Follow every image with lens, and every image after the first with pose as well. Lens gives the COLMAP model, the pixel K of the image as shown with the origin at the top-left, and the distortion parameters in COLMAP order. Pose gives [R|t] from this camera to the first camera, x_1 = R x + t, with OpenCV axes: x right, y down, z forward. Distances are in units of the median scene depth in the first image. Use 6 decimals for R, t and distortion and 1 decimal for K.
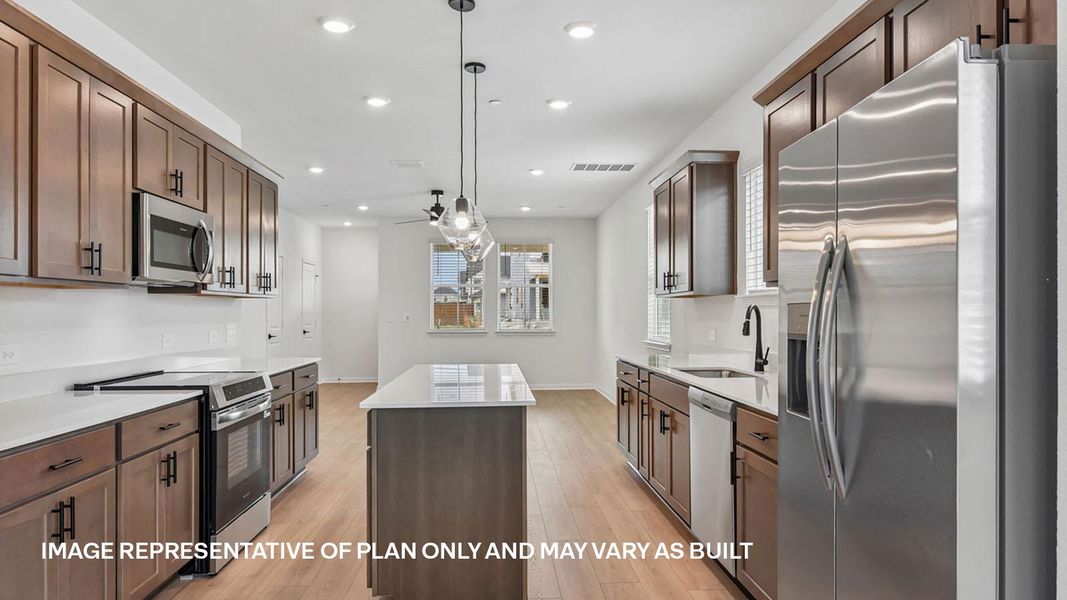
lens RADIAL K [[655.5, 0, 531.4], [0, 655.5, 307.7], [0, 0, 1]] dist [-0.009889, -0.002281]
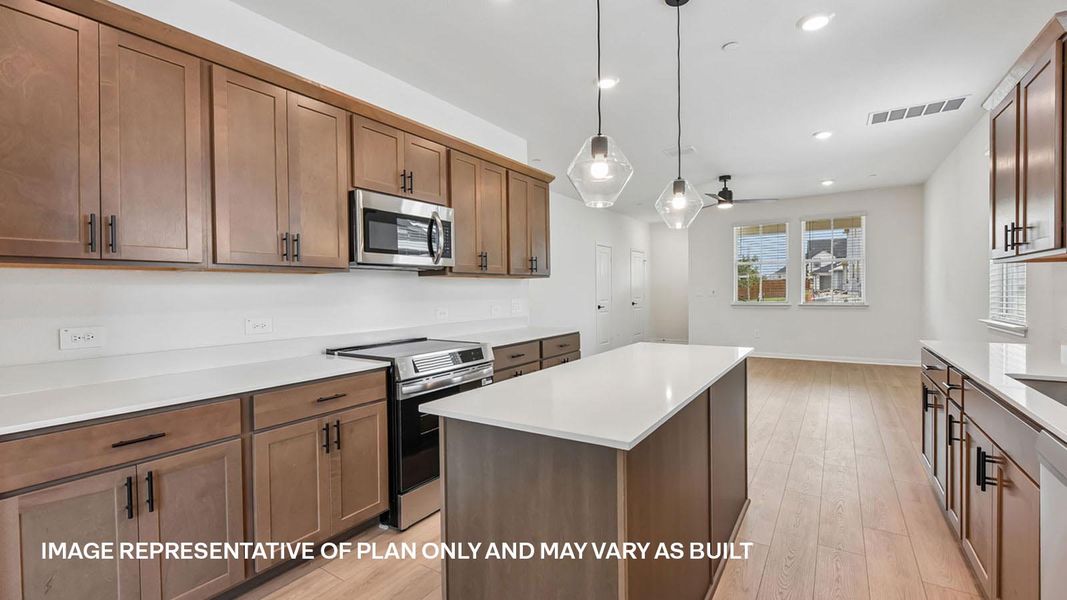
lens RADIAL K [[450.9, 0, 539.7], [0, 450.9, 298.3], [0, 0, 1]] dist [0.001652, -0.001443]
pose [[0.802430, 0.000531, -0.596747, 0.101635], [0.016869, 0.999580, 0.023572, 0.003371], [0.596508, -0.028981, 0.802083, 0.361541]]
